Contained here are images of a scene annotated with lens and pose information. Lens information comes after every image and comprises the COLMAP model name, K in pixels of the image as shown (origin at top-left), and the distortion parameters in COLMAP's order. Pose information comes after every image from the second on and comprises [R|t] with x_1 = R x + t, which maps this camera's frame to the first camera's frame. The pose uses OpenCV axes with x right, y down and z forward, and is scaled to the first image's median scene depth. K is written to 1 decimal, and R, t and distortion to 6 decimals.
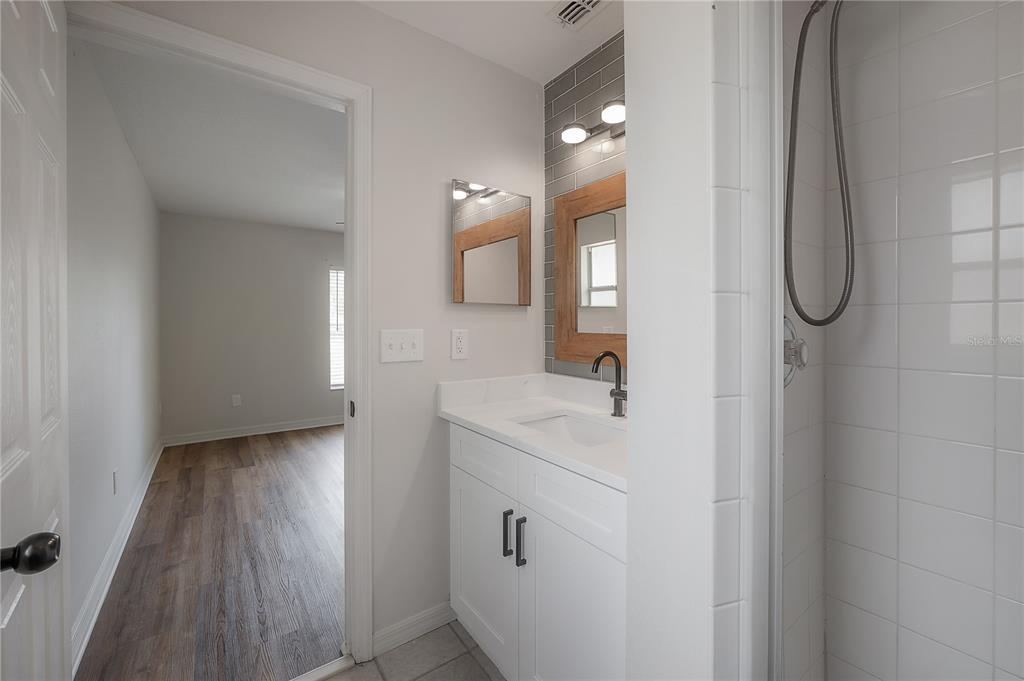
lens RADIAL K [[415.7, 0, 512.8], [0, 415.7, 335.3], [0, 0, 1]] dist [-0.000480, -0.000050]
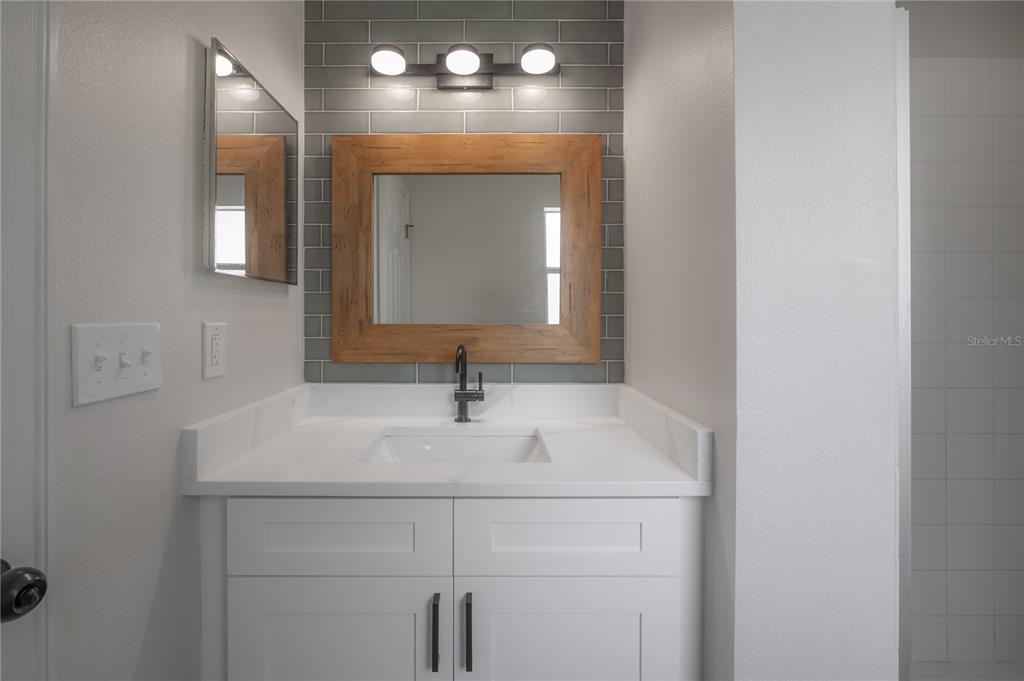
lens RADIAL K [[424.7, 0, 510.5], [0, 424.7, 325.8], [0, 0, 1]] dist [-0.000651, -0.000065]
pose [[0.592348, -0.018658, 0.805466, -0.350447], [0.018136, 0.999787, 0.009822, -0.007135], [-0.805478, 0.008790, 0.592560, 0.370453]]
